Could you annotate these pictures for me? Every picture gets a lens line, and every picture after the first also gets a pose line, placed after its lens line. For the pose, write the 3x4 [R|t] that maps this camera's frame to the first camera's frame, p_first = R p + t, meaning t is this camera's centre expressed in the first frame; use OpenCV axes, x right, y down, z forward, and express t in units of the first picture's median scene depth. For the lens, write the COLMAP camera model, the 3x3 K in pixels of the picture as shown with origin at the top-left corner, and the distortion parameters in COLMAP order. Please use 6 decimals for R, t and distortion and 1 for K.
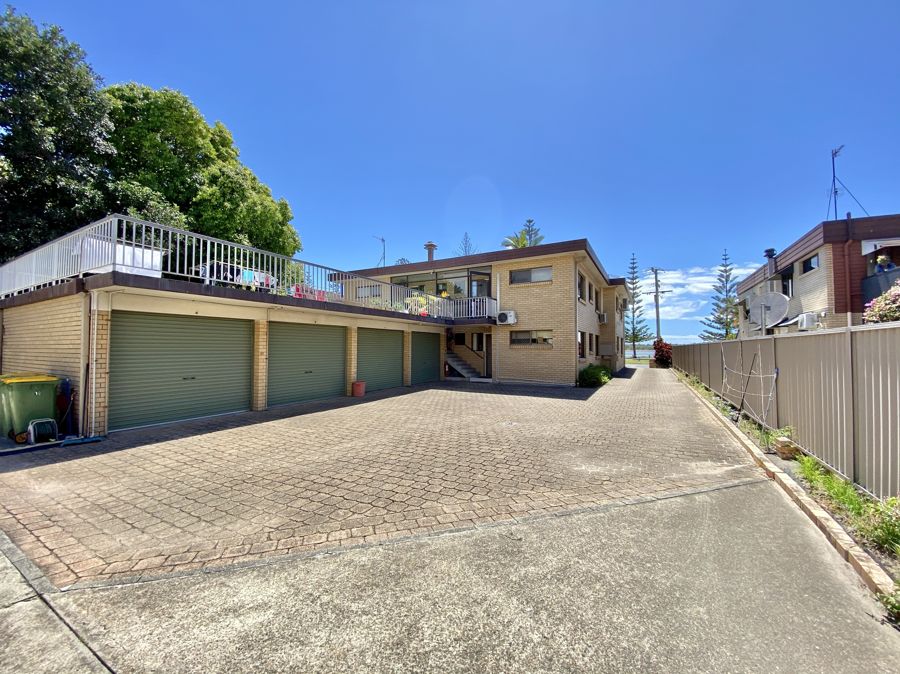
lens RADIAL K [[362.1, 0, 450.0], [0, 362.1, 337.0], [0, 0, 1]] dist [0.008275, -0.015285]
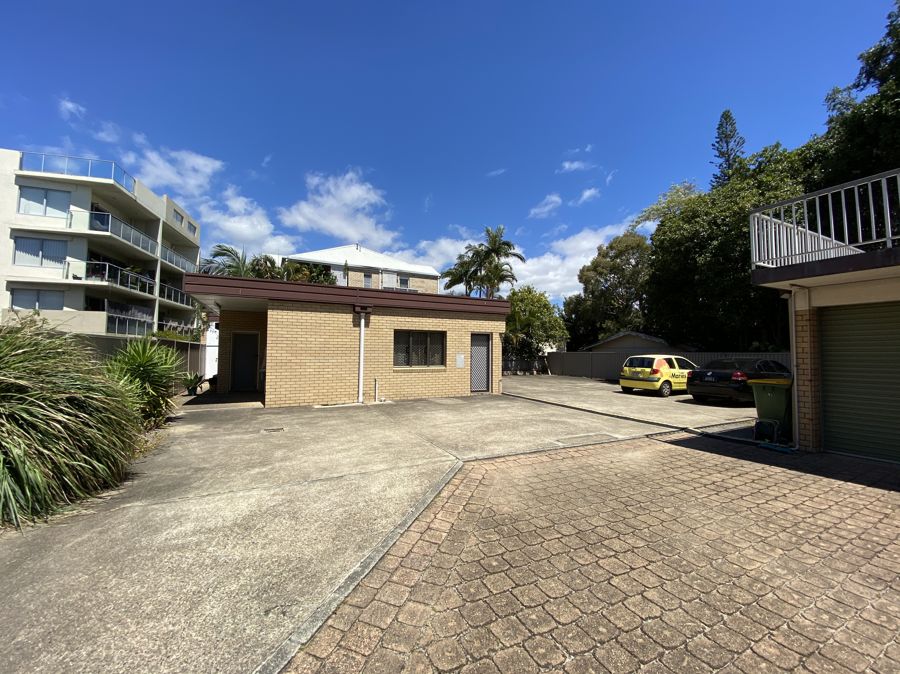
lens RADIAL K [[362.1, 0, 450.0], [0, 362.1, 337.0], [0, 0, 1]] dist [0.008275, -0.015285]
pose [[-0.572304, -0.037812, -0.819169, 0.292910], [0.017103, 0.998169, -0.058024, 0.032546], [0.819863, -0.047218, -0.570609, 0.859087]]
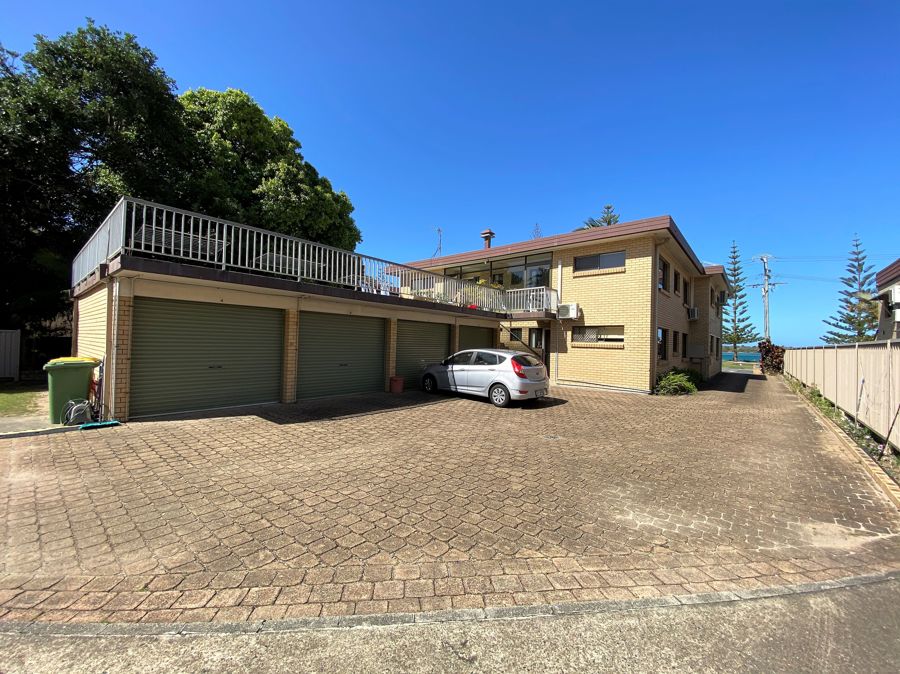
lens RADIAL K [[364.9, 0, 450.0], [0, 364.9, 337.0], [0, 0, 1]] dist [0.003171, -0.013572]
pose [[0.980609, 0.021202, -0.194822, 0.130306], [-0.019008, 0.999733, 0.013123, 0.009156], [0.195049, -0.009166, 0.980751, 0.204578]]
